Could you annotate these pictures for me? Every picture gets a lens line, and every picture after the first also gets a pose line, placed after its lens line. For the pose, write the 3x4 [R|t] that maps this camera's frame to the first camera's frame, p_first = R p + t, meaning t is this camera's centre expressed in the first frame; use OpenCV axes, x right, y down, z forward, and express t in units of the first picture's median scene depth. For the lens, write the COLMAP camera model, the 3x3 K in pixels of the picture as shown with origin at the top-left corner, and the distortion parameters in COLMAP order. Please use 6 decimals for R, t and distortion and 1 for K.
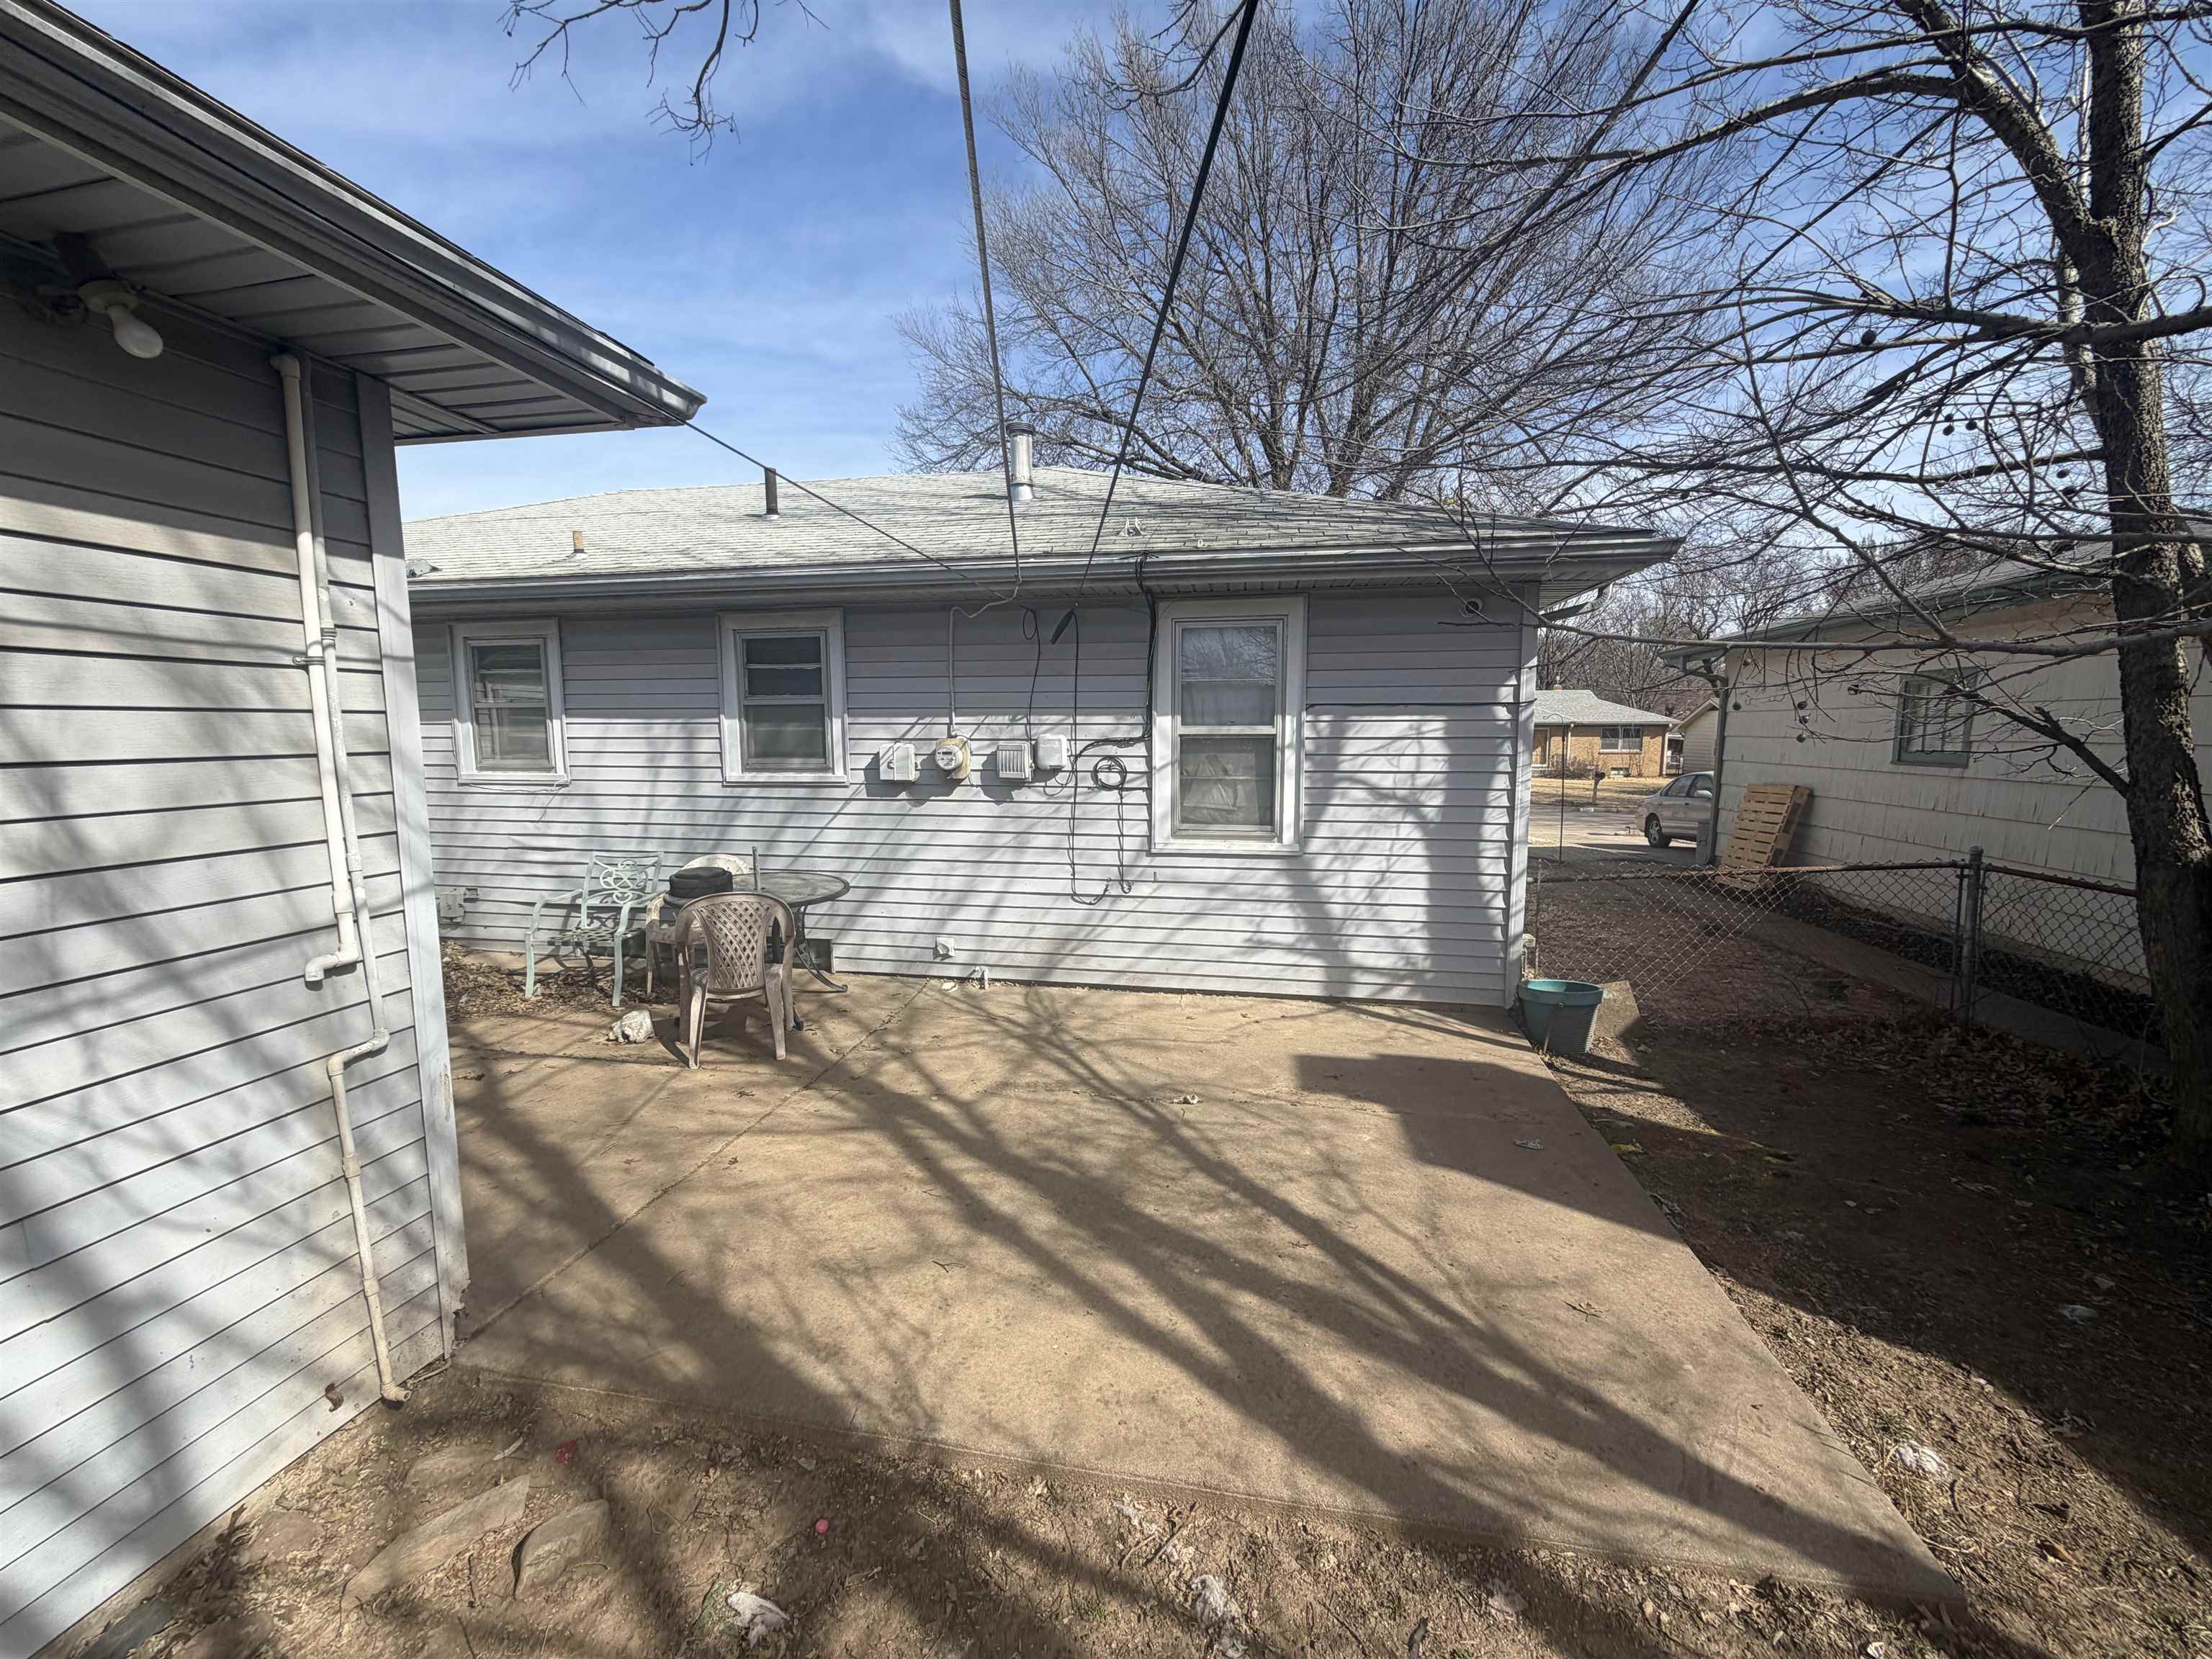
lens RADIAL K [[888.5, 0, 1098.5], [0, 888.5, 828.6], [0, 0, 1]] dist [0.000536, 0.001008]
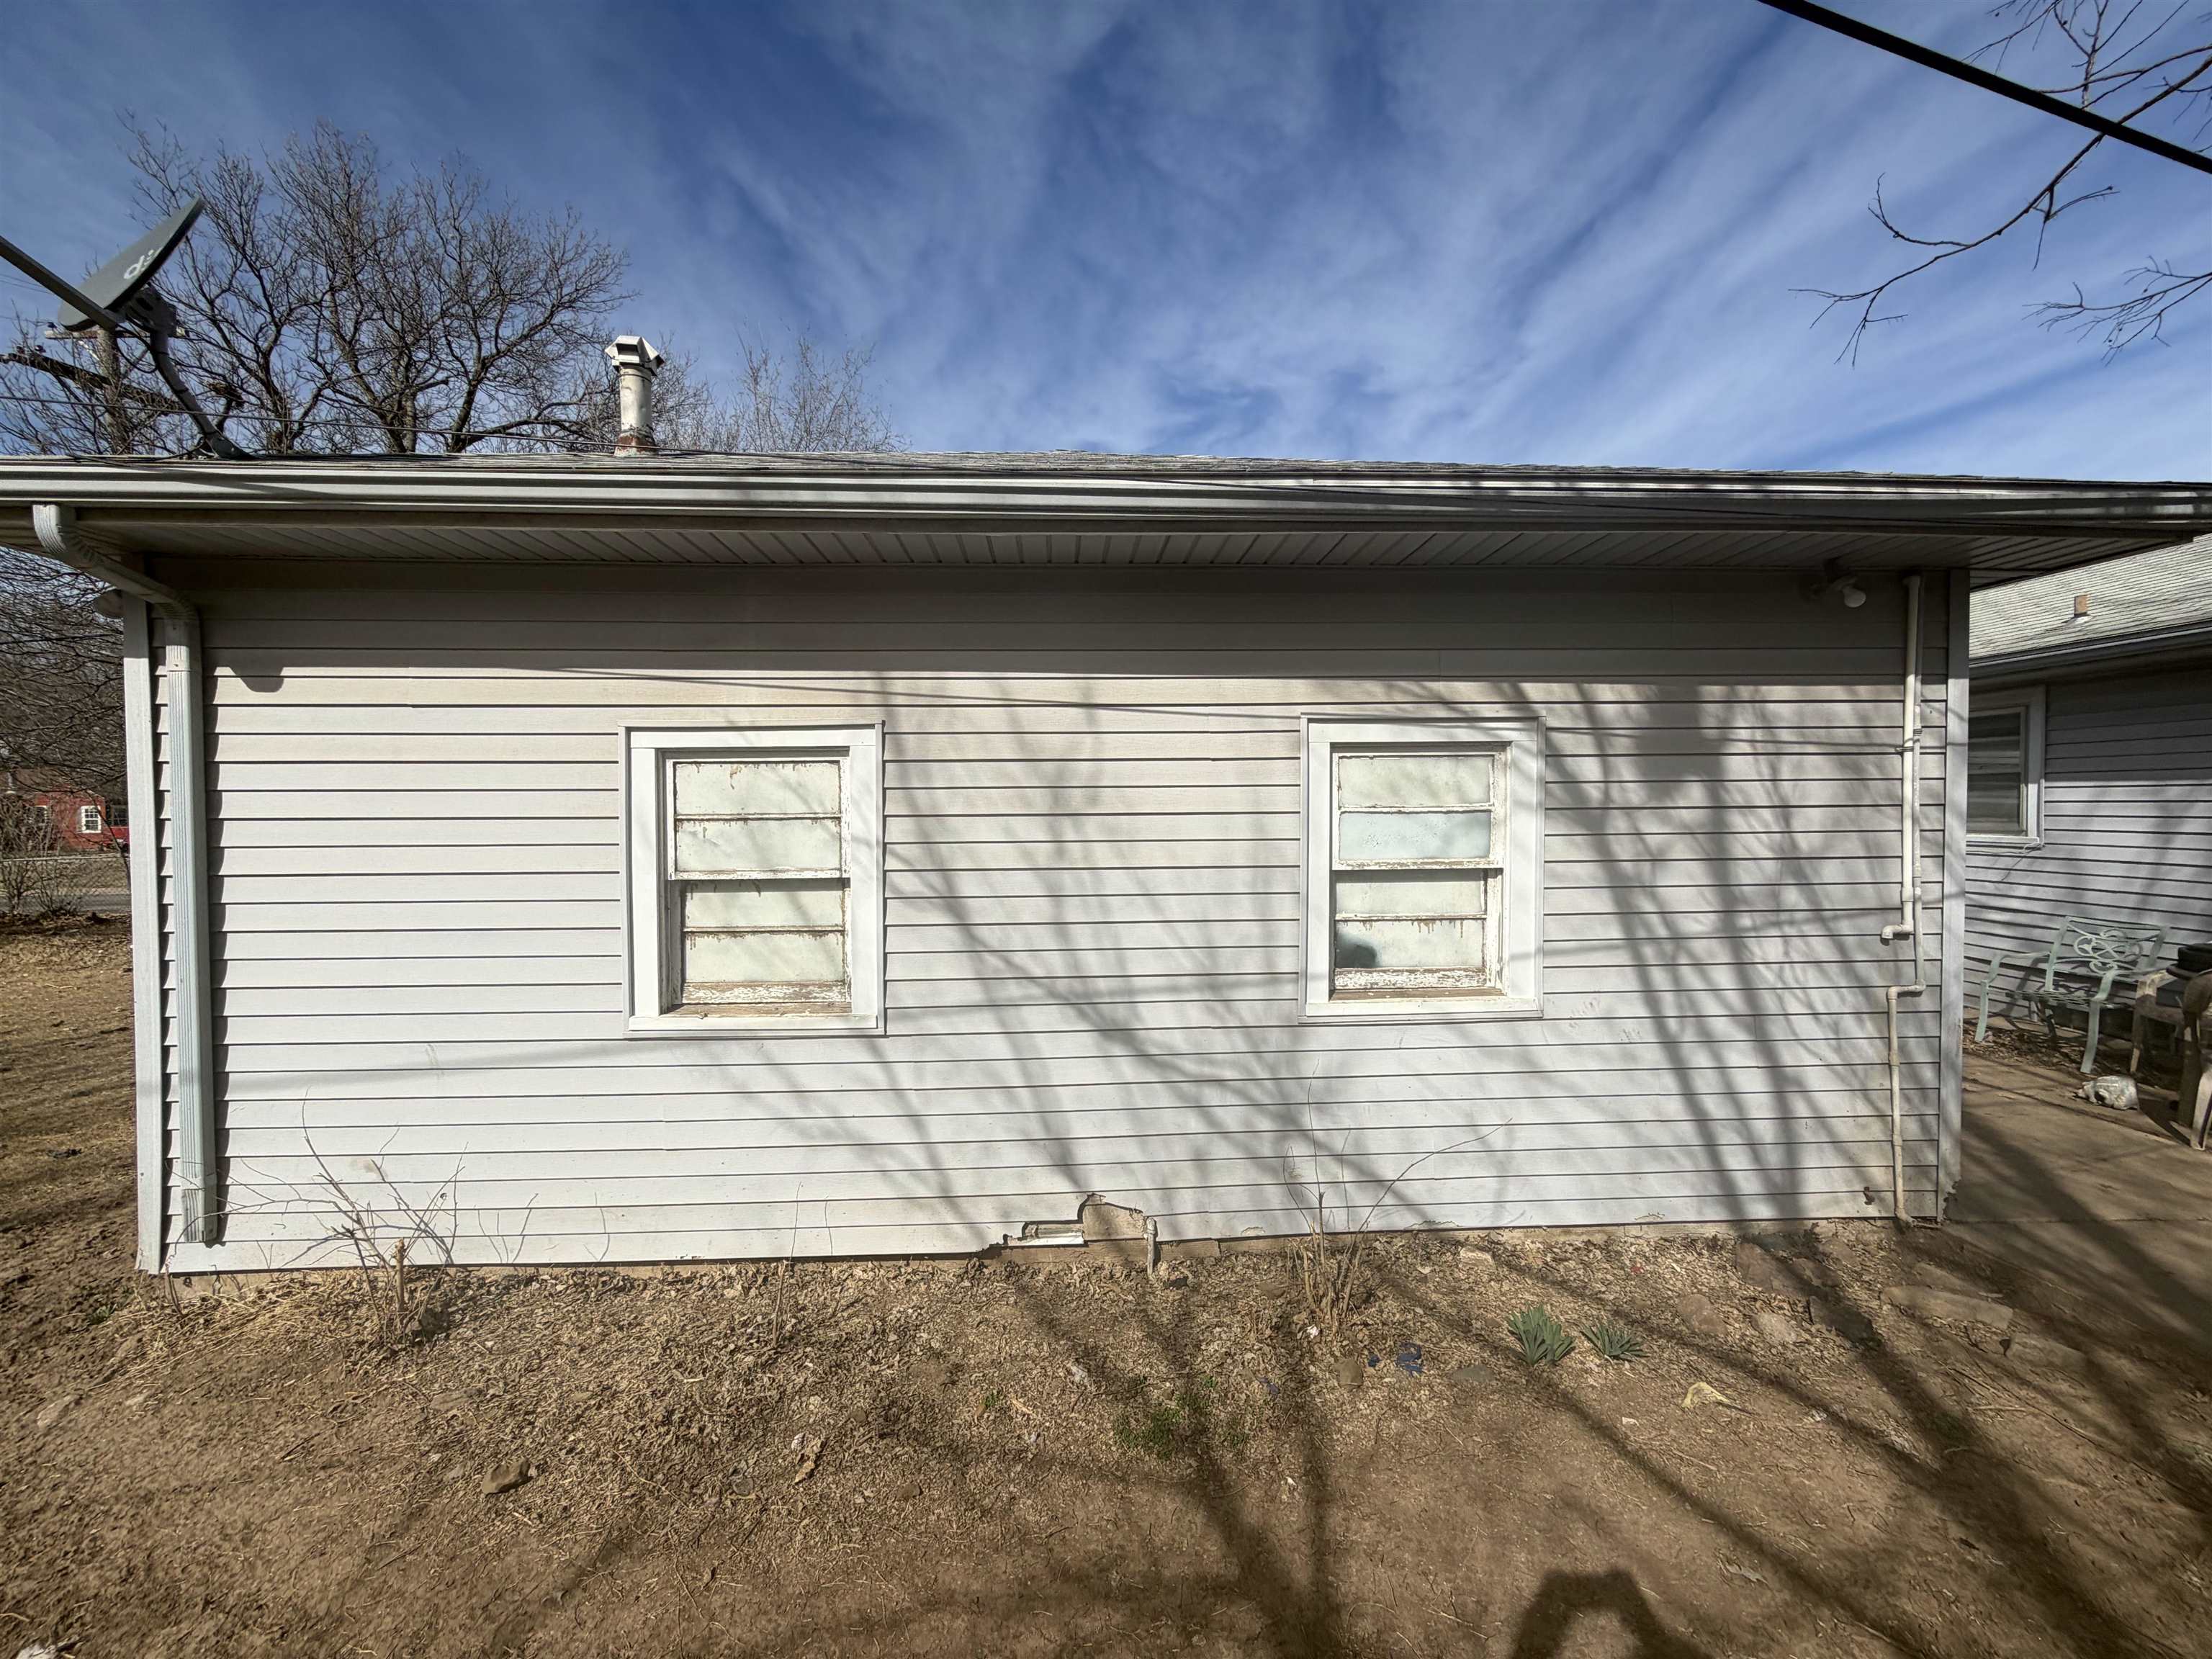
lens RADIAL K [[888.5, 0, 1098.5], [0, 888.5, 828.6], [0, 0, 1]] dist [0.000536, 0.001008]
pose [[0.241601, 0.027061, -0.969998, 0.356366], [-0.102825, 0.994697, 0.002139, 0.106074], [0.964912, 0.099223, 0.243103, -0.807611]]
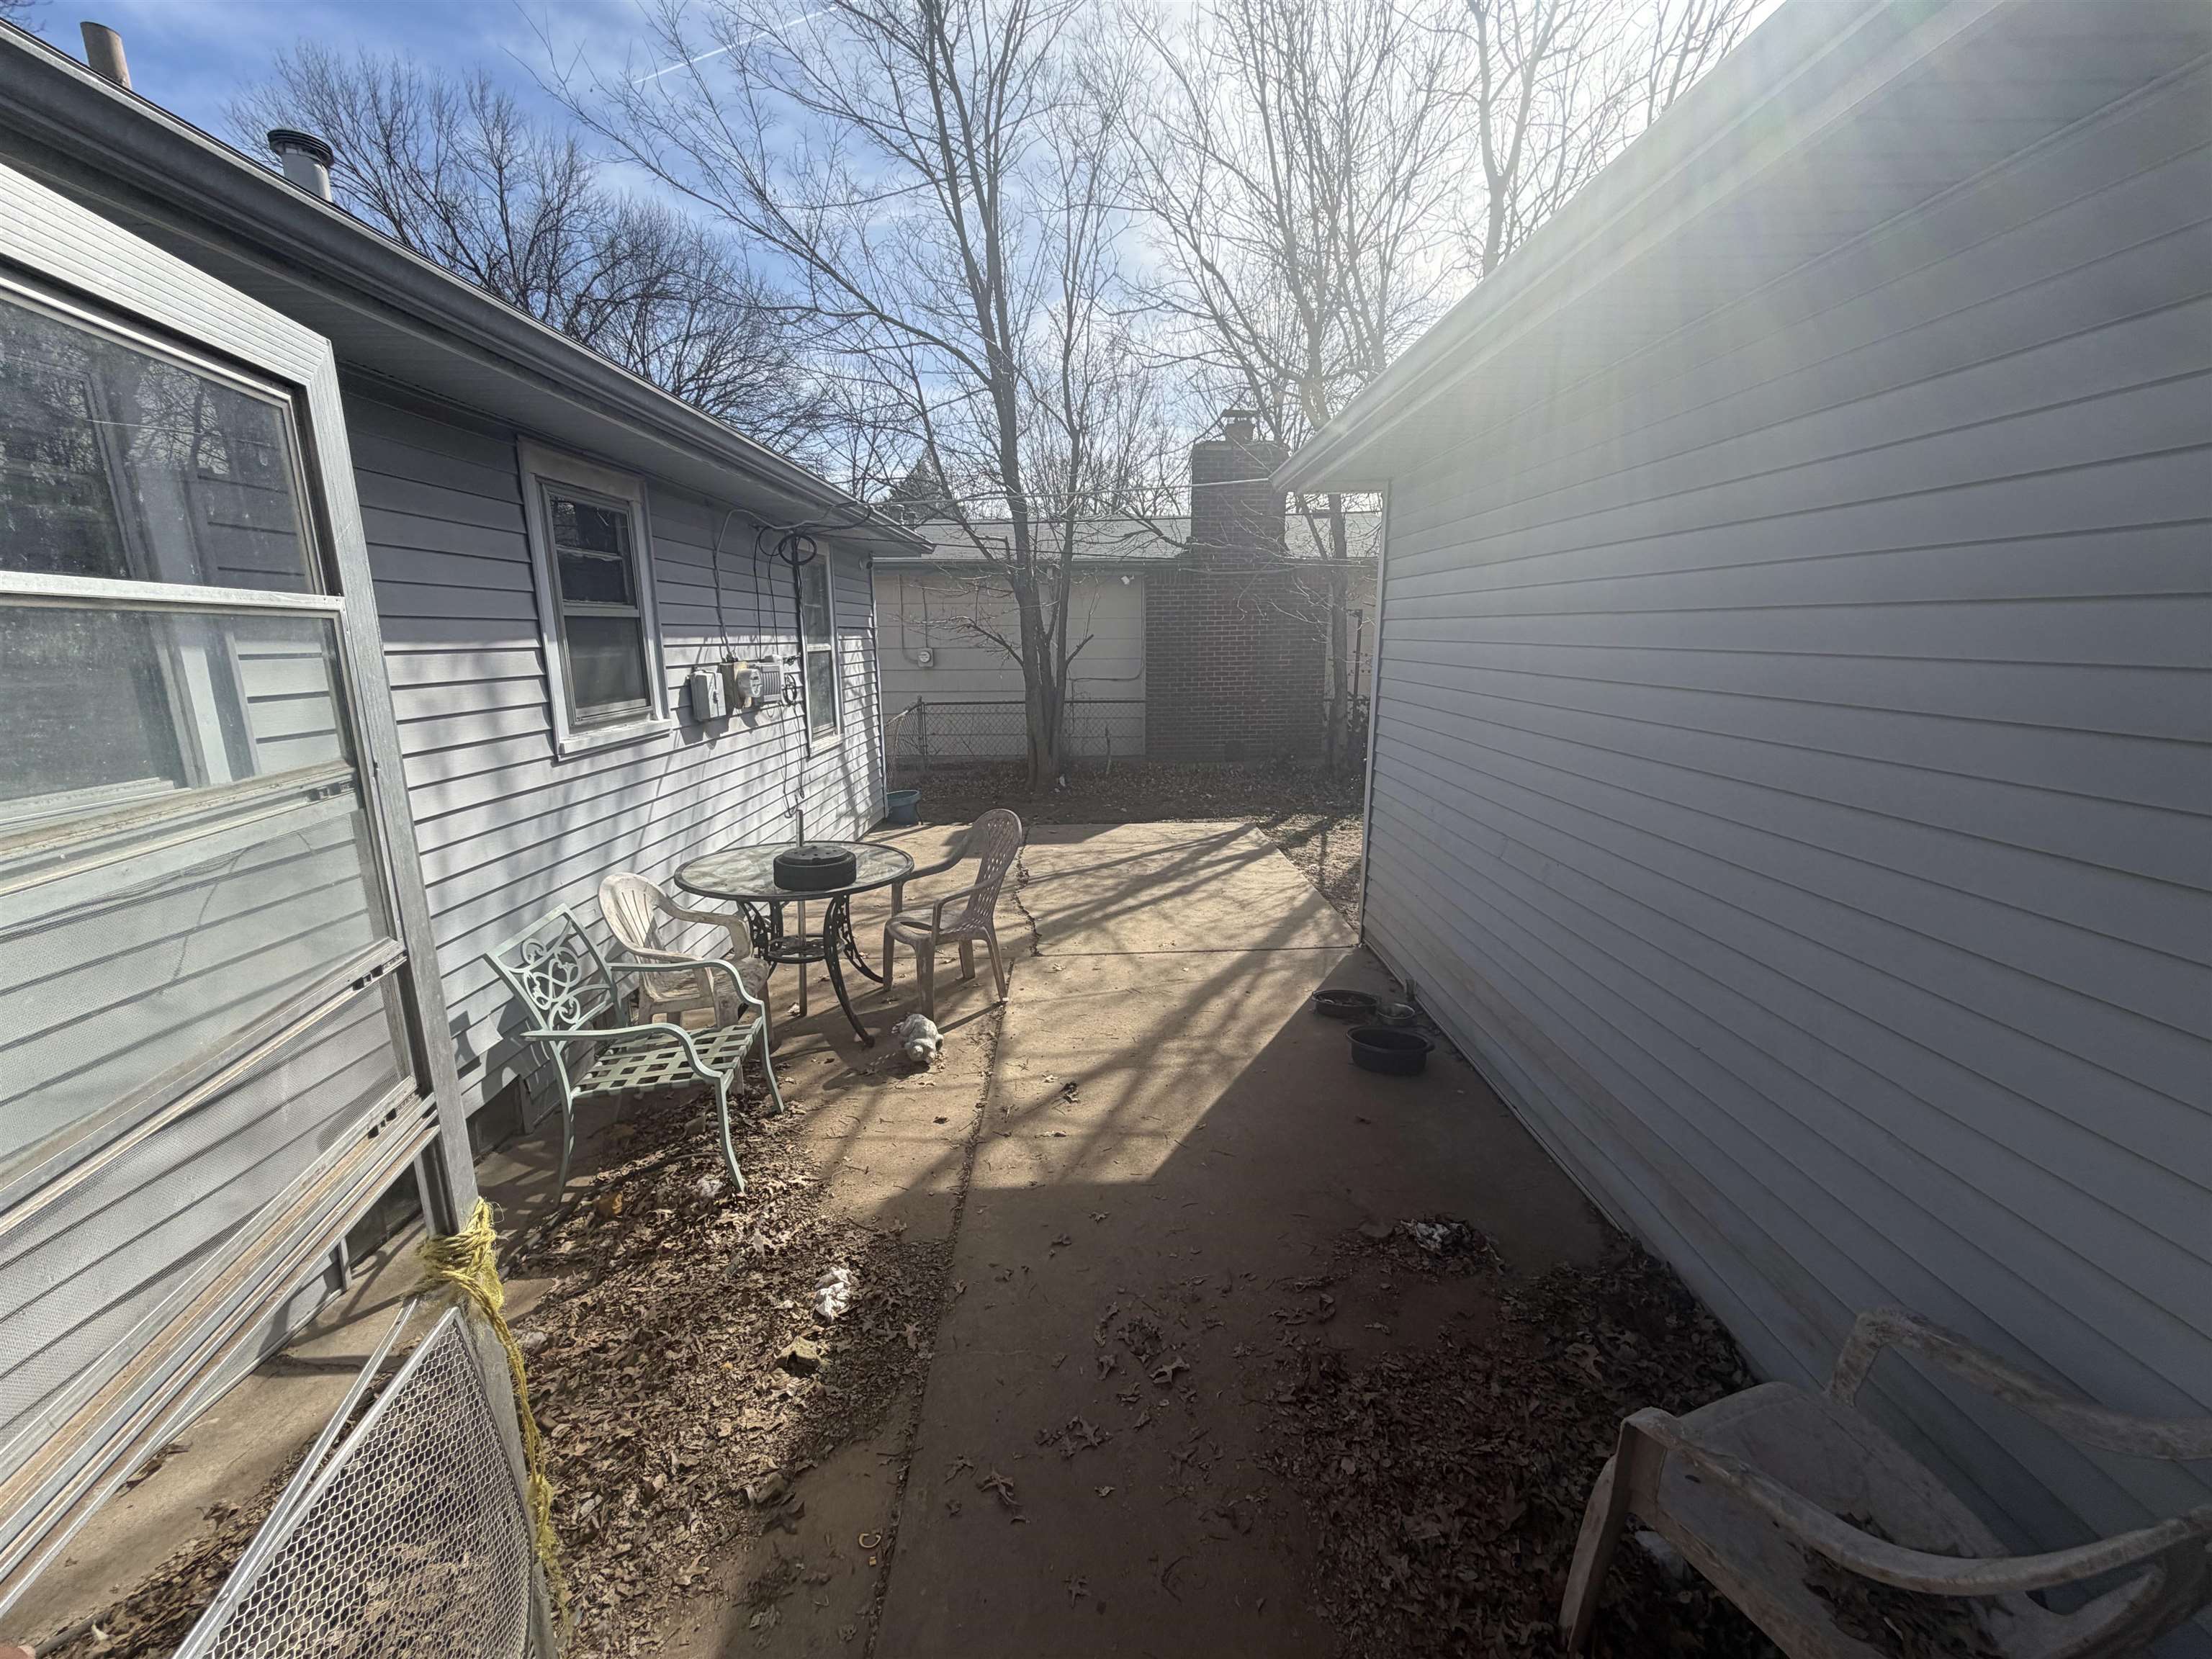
lens RADIAL K [[888.5, 0, 1098.5], [0, 888.5, 828.6], [0, 0, 1]] dist [0.000536, 0.001008]
pose [[-0.199788, -0.210003, 0.957070, -2.928085], [0.112977, 0.965311, 0.235395, -0.289849], [-0.973304, 0.155156, -0.169132, 2.211305]]
